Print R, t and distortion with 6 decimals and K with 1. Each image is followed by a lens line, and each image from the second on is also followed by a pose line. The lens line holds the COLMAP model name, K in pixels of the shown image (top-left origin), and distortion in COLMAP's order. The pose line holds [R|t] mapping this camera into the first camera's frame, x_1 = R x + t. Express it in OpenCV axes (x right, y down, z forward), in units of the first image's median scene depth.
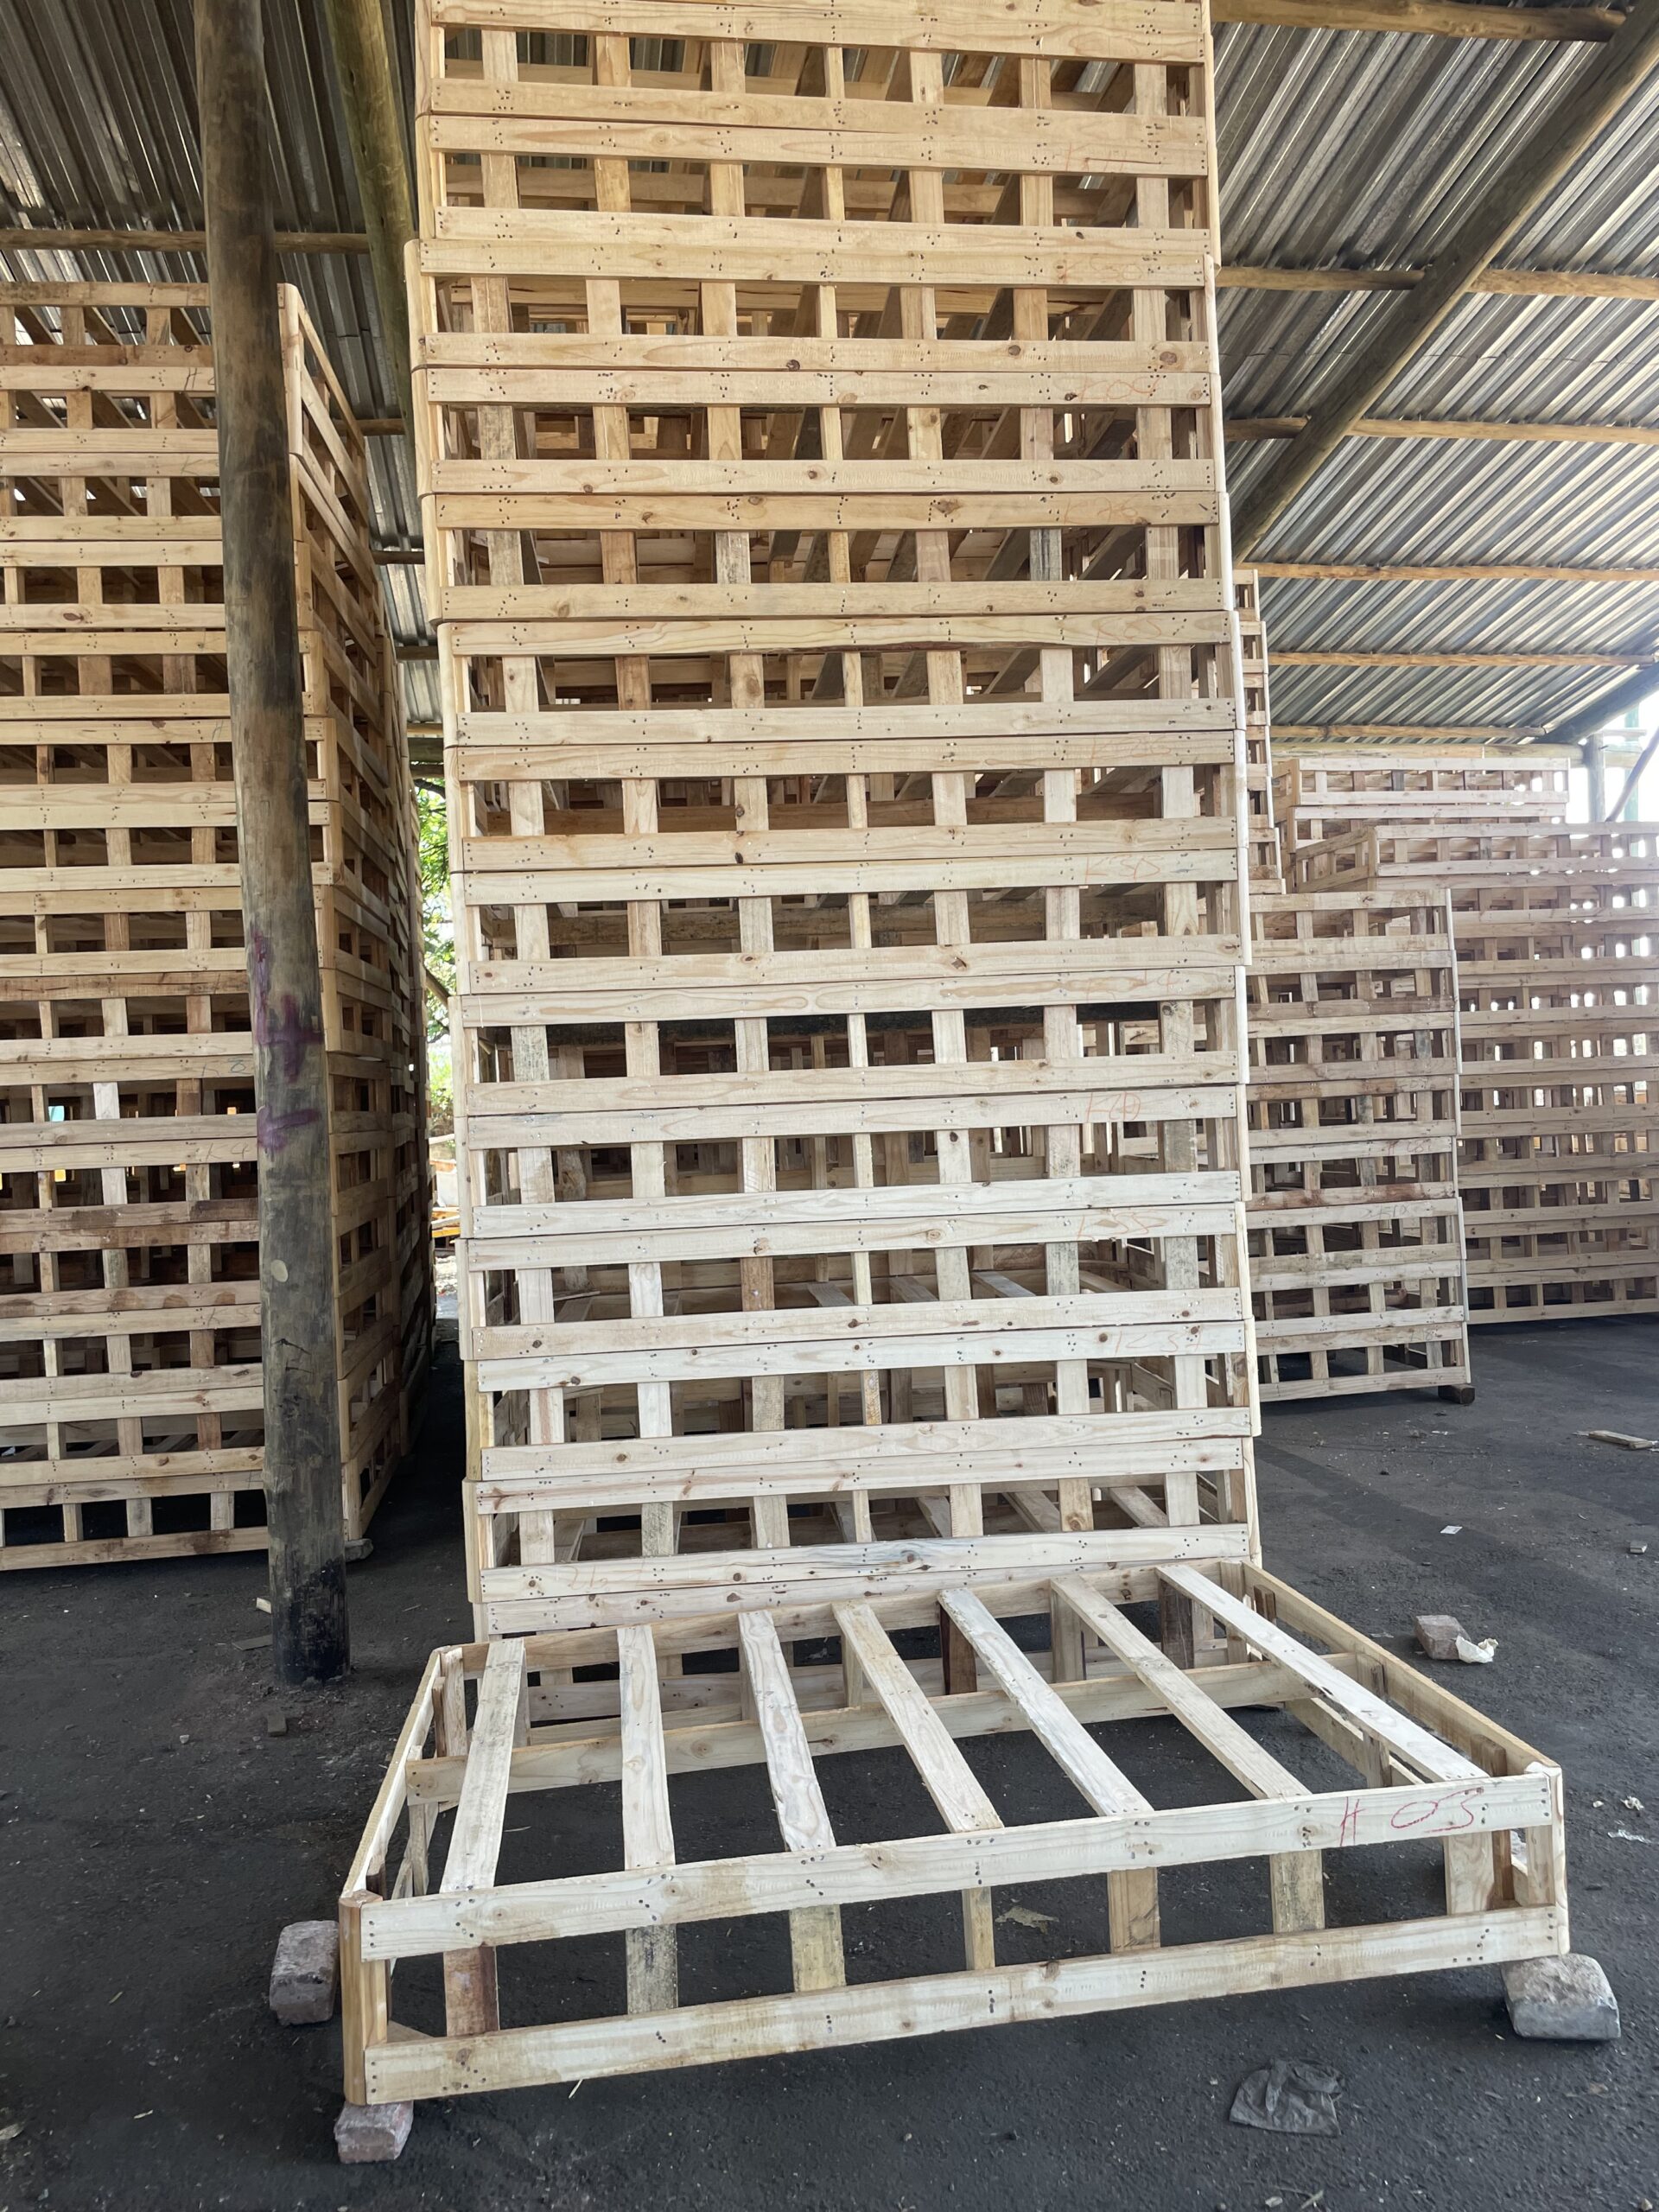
lens RADIAL K [[1702.8, 0, 822.2], [0, 1702.8, 1071.4], [0, 0, 1]] dist [0.076694, -0.105564]
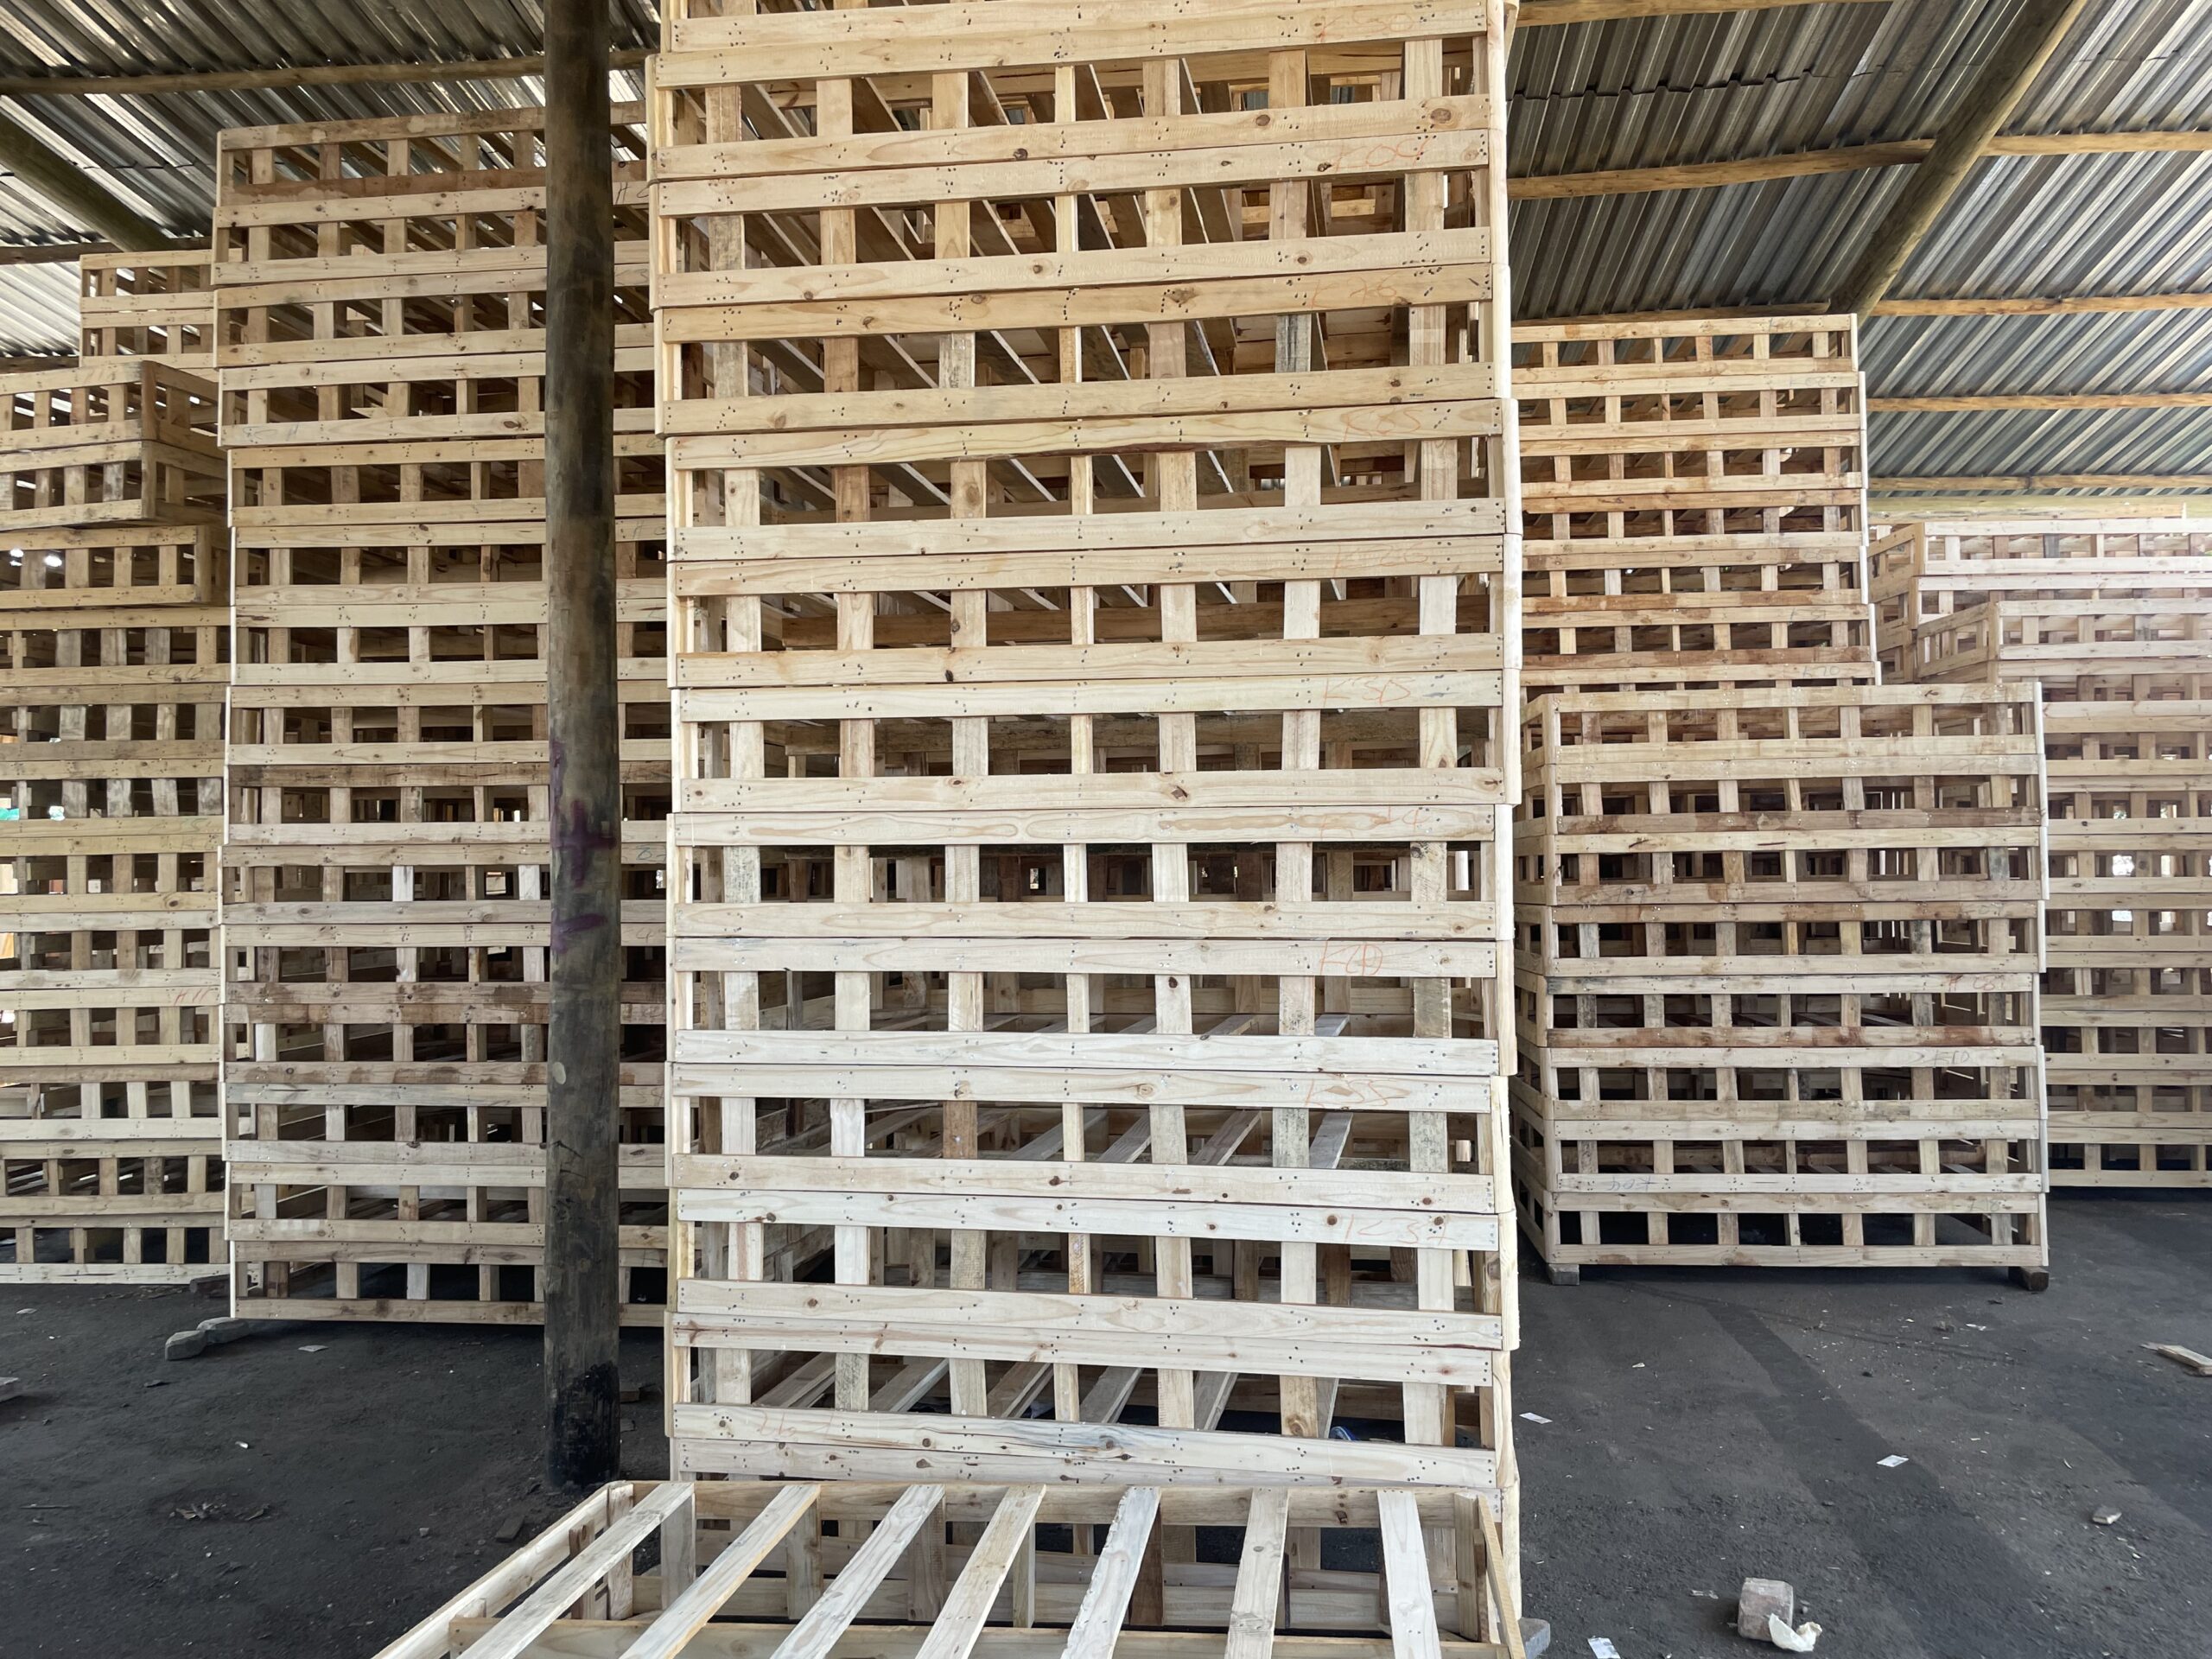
lens RADIAL K [[1702.8, 0, 1116.1], [0, 1702.8, 795.4], [0, 0, 1]] dist [0.076694, -0.105564]
pose [[0.966216, 0.027980, -0.256209, 0.277814], [-0.031800, 0.999436, -0.010779, -0.050967], [0.255763, 0.018562, 0.966561, 0.110427]]
